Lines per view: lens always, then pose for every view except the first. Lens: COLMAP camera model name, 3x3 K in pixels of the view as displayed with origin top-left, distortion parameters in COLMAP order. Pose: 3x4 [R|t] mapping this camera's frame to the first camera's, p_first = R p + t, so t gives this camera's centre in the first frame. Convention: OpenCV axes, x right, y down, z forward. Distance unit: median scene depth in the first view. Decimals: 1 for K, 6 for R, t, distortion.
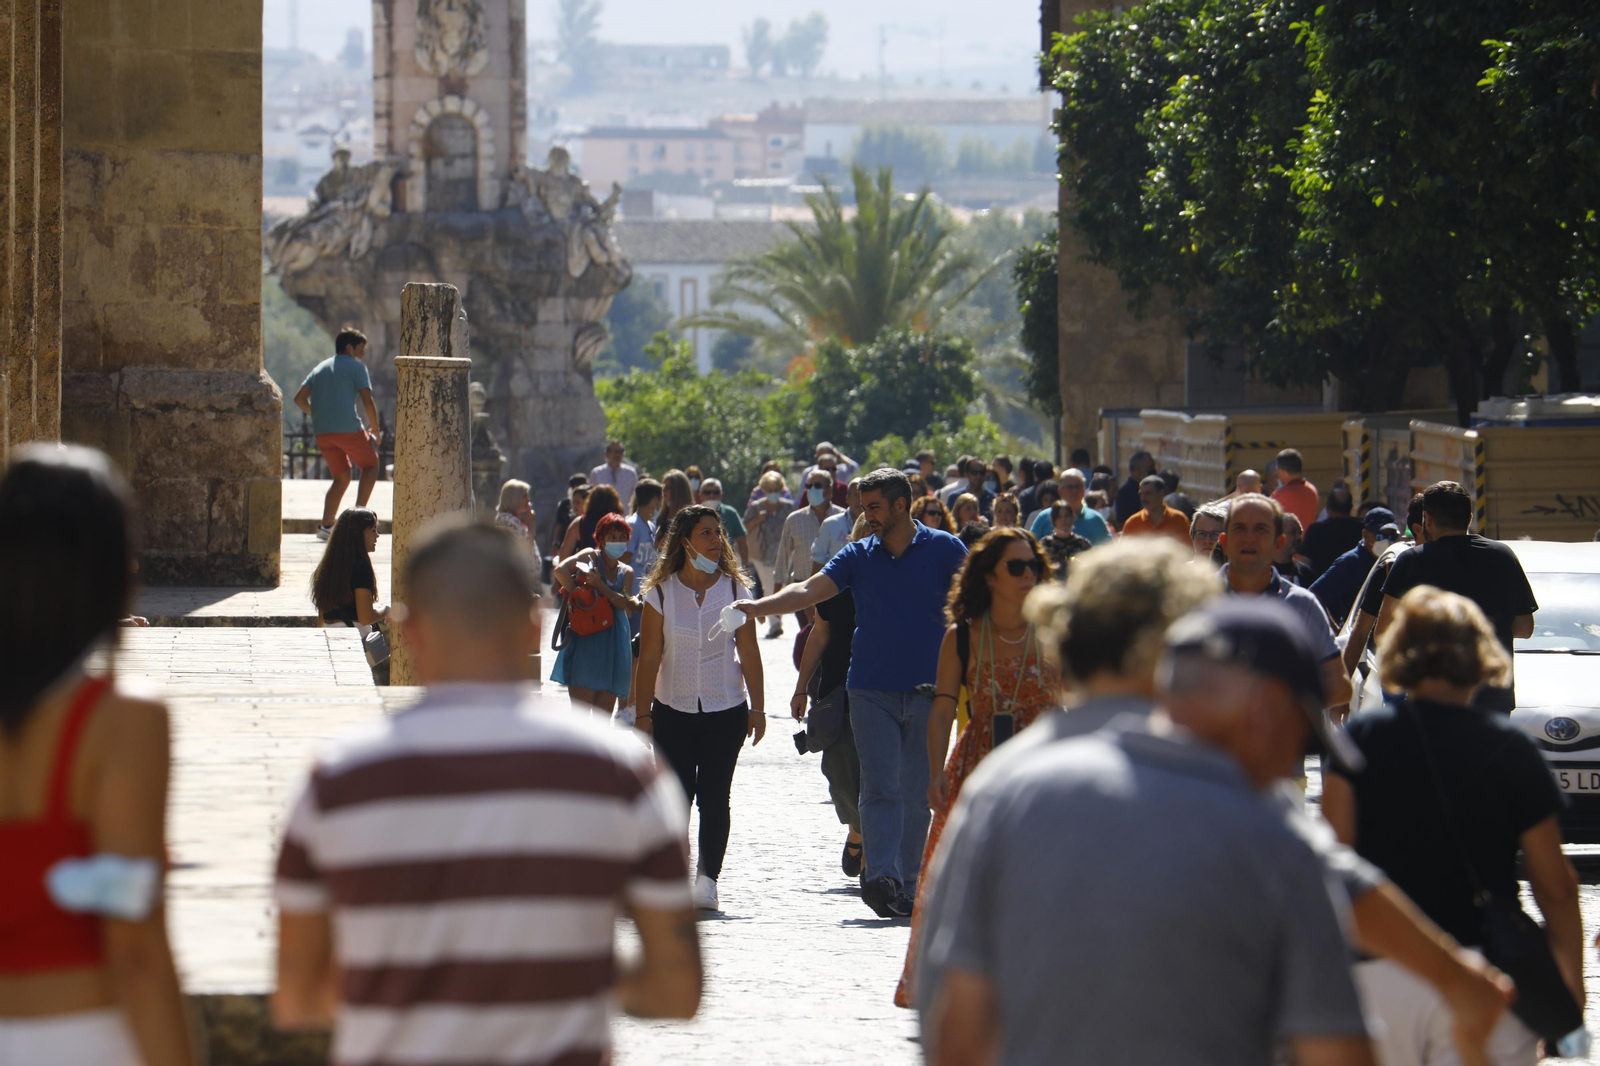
lens RADIAL K [[9176.6, 0, 800.0], [0, 9176.6, 533.0], [0, 0, 1]] dist [2.623724, 4.971036]
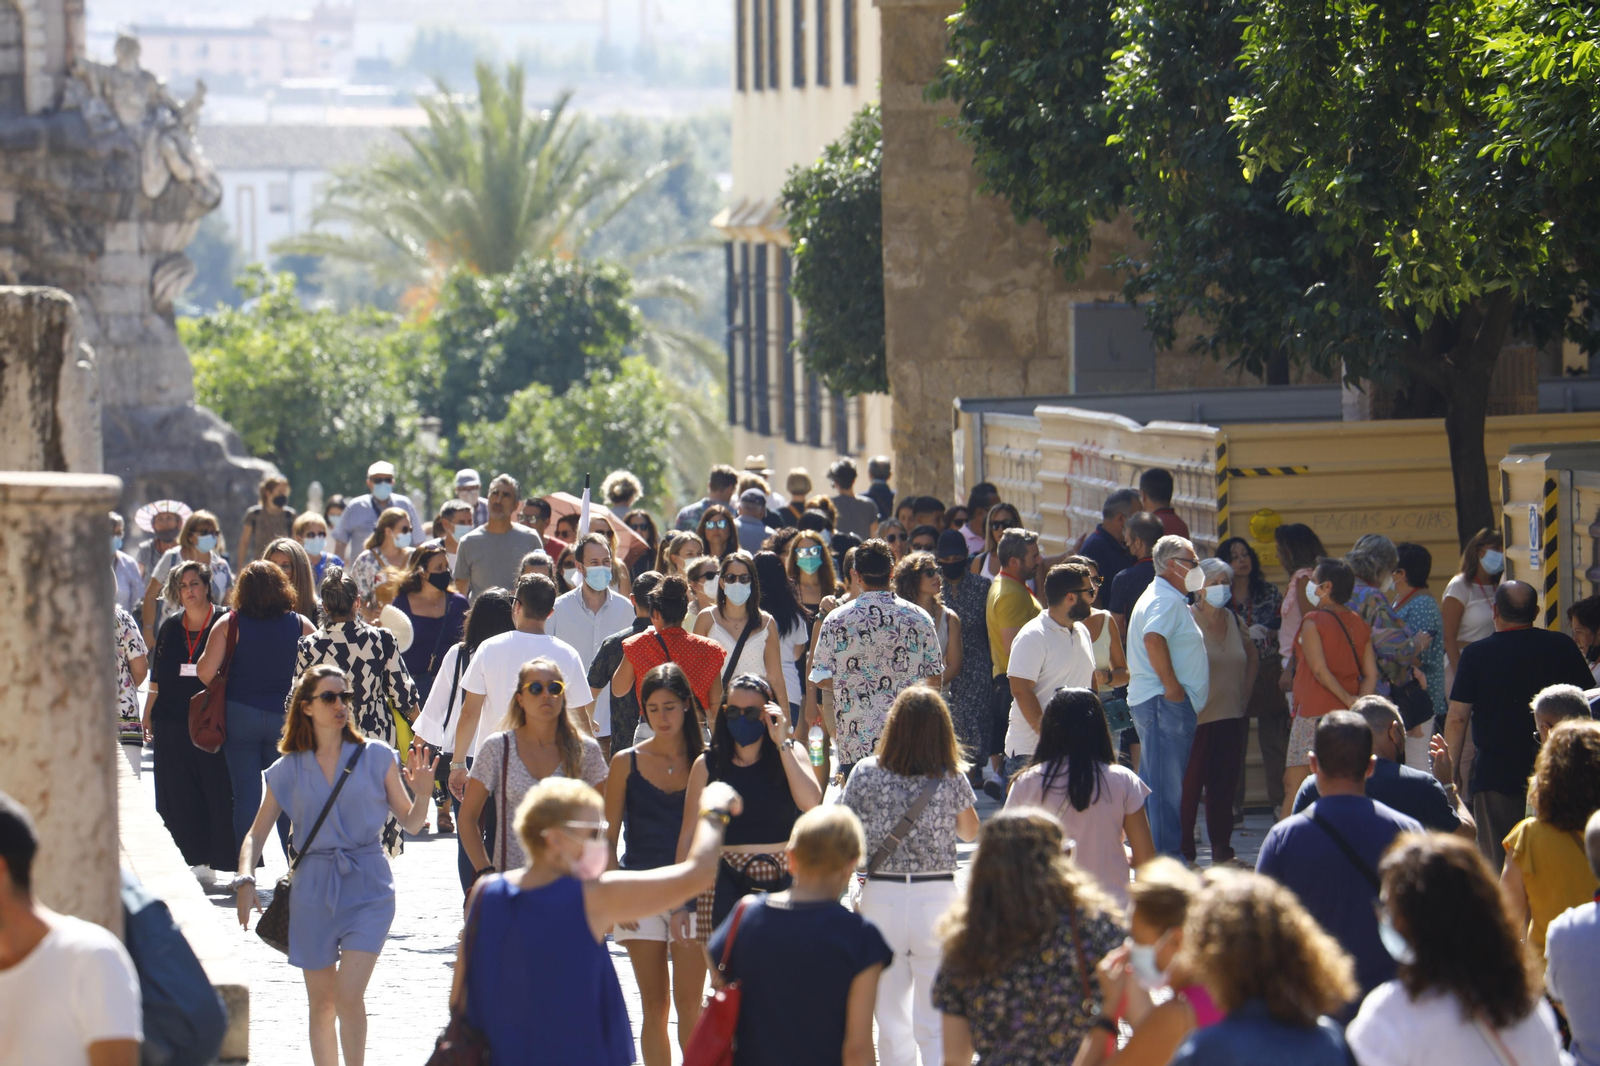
lens RADIAL K [[9176.6, 0, 800.0], [0, 9176.6, 533.0], [0, 0, 1]] dist [2.623724, 4.971036]
pose [[0.998742, -0.011481, 0.048809, -0.007496], [0.010970, 0.999882, 0.010721, -0.006096], [-0.048926, -0.010172, 0.998751, 0.169091]]
